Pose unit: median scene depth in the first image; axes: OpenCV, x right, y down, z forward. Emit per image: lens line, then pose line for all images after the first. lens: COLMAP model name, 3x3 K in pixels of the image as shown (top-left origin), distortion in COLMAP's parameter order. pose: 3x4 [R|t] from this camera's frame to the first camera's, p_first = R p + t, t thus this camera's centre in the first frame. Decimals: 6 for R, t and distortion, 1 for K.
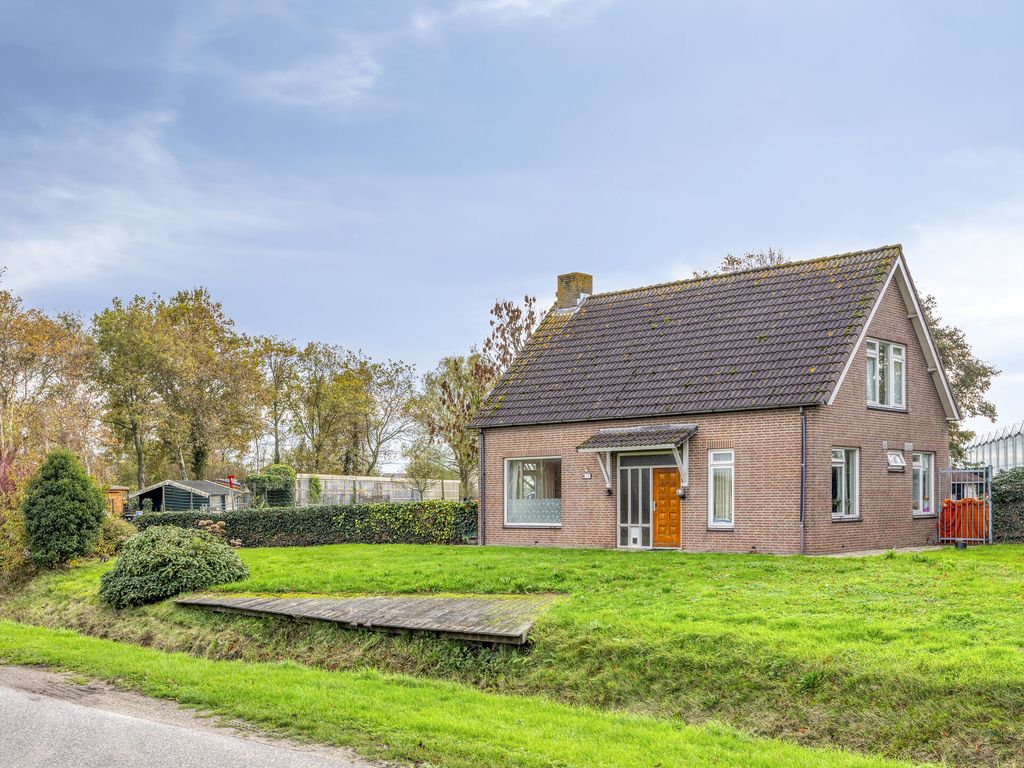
lens RADIAL K [[1171.7, 0, 511.0], [0, 1171.7, 383.9], [0, 0, 1]] dist [-0.034266, 0.000000]
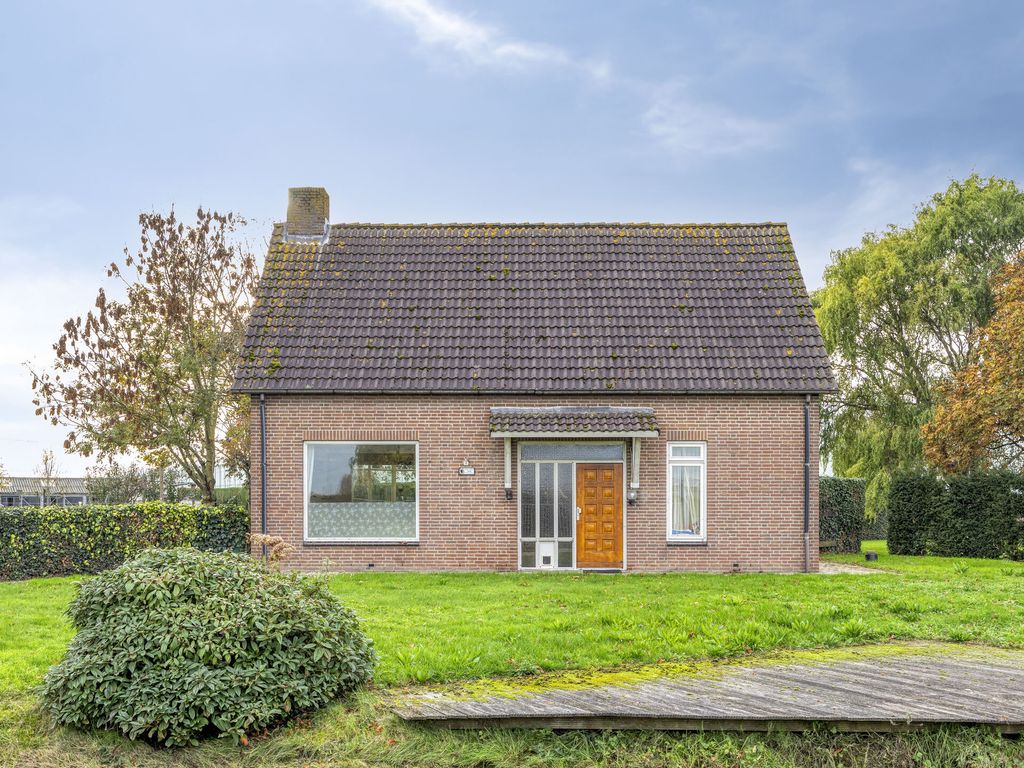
lens RADIAL K [[1171.7, 0, 515.4], [0, 1171.7, 384.9], [0, 0, 1]] dist [-0.034266, 0.000000]
pose [[0.723364, 0.072658, 0.686633, -0.421489], [-0.074055, 0.996876, -0.027471, 0.045111], [-0.686484, -0.030977, 0.726485, 0.477338]]
